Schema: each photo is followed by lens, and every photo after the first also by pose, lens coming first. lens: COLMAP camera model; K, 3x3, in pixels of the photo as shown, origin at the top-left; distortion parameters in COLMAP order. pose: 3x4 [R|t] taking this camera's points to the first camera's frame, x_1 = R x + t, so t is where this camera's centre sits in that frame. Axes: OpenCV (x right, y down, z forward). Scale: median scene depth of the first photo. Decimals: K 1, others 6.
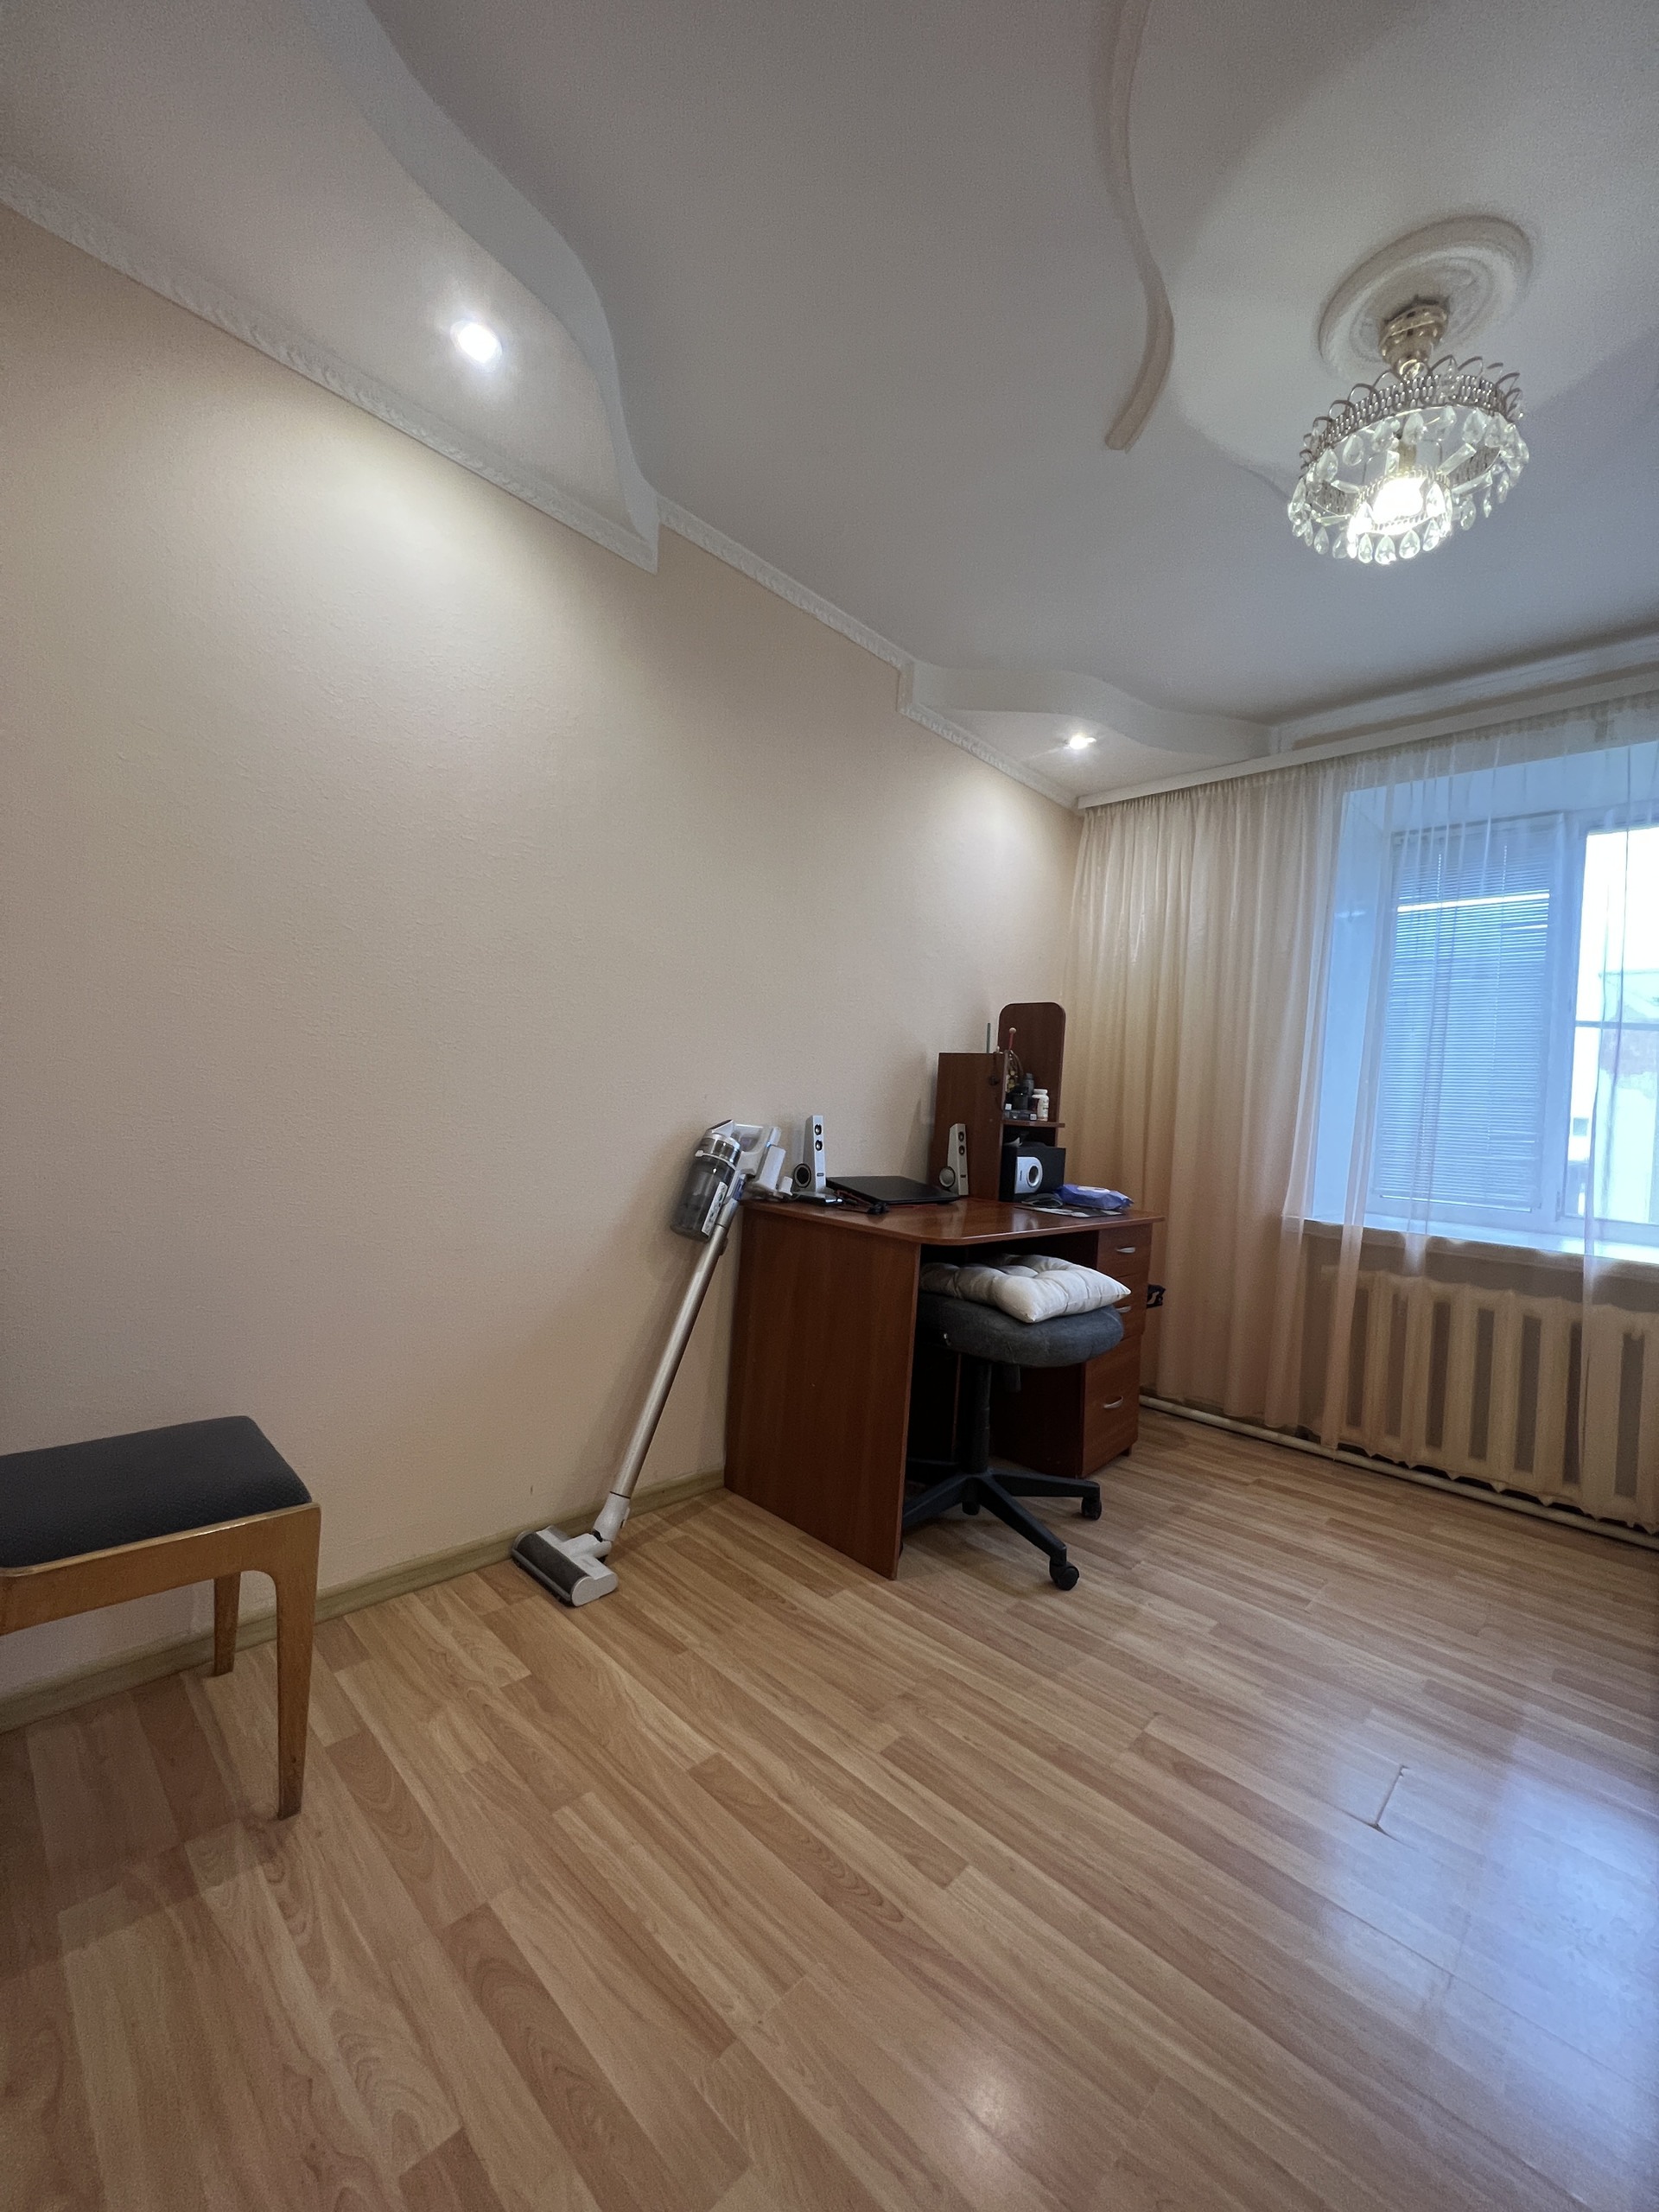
lens RADIAL K [[888.0, 0, 834.1], [0, 888.0, 1103.4], [0, 0, 1]] dist [-0.002974, 0.000180]
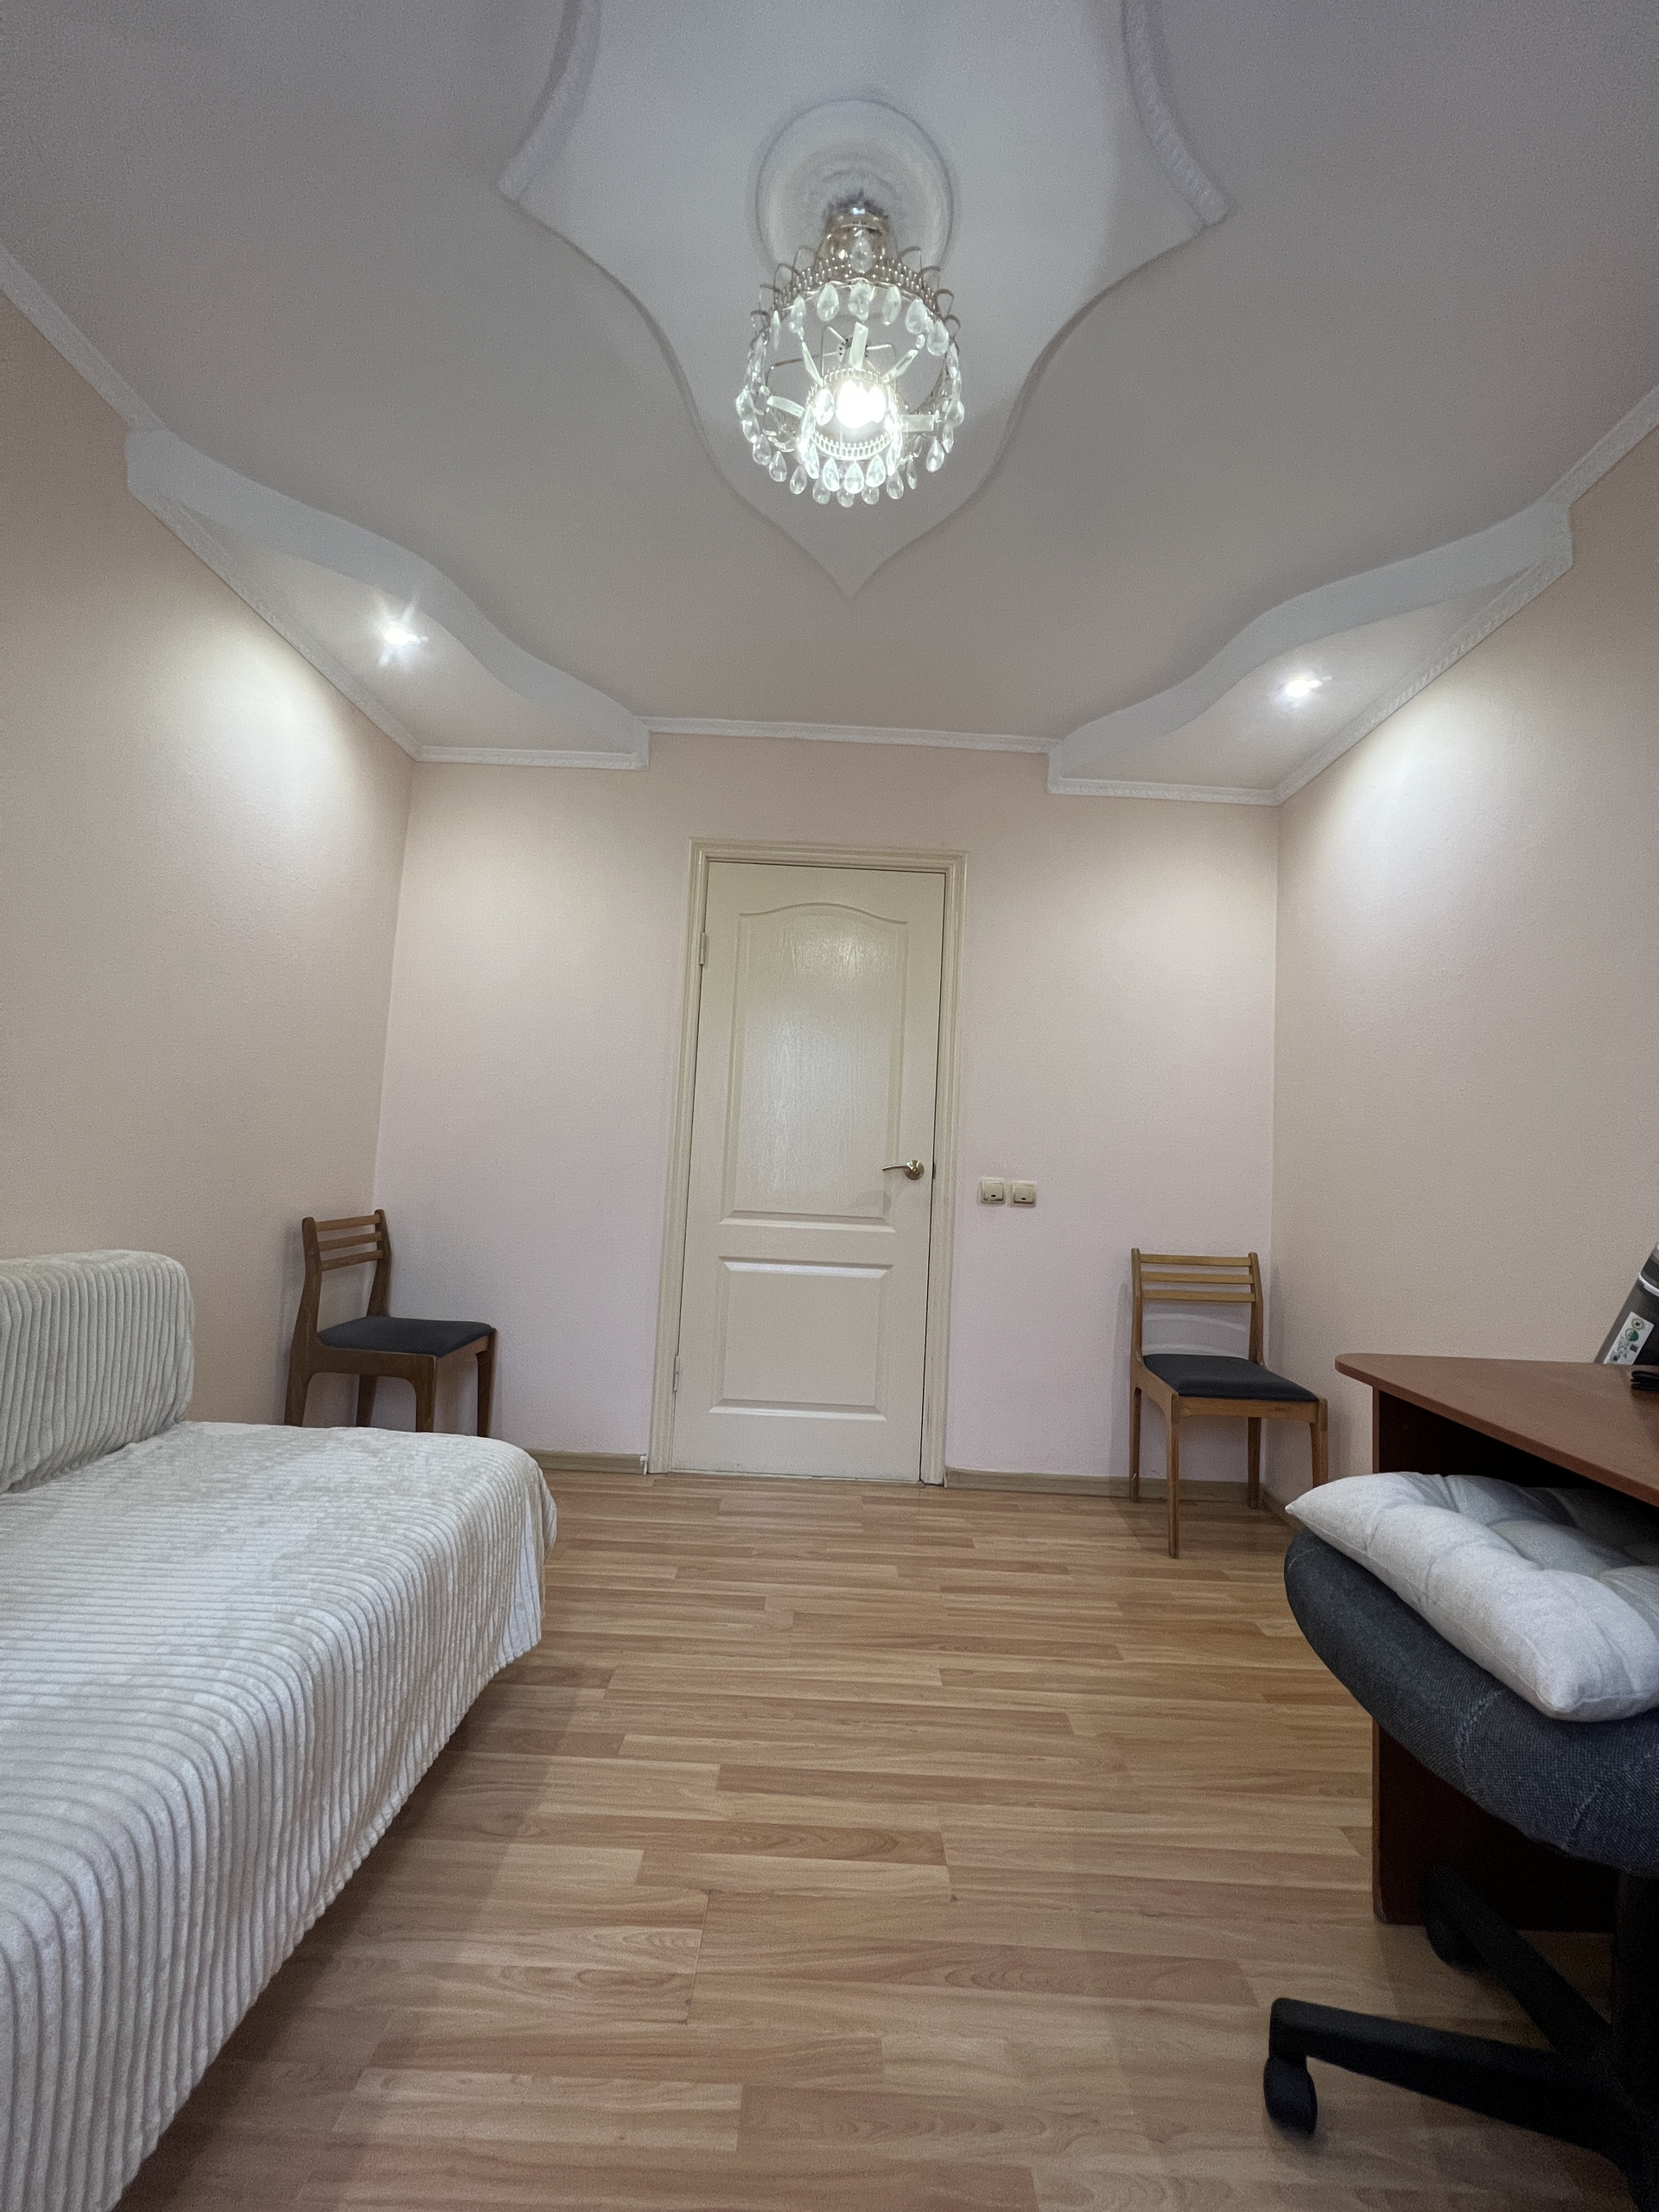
lens RADIAL K [[888.0, 0, 856.3], [0, 888.0, 1140.5], [0, 0, 1]] dist [-0.002974, 0.000180]
pose [[-0.702632, -0.116045, -0.702027, 1.152039], [-0.095347, 0.993069, -0.068724, 0.091812], [0.705137, 0.018649, -0.708826, 1.622415]]
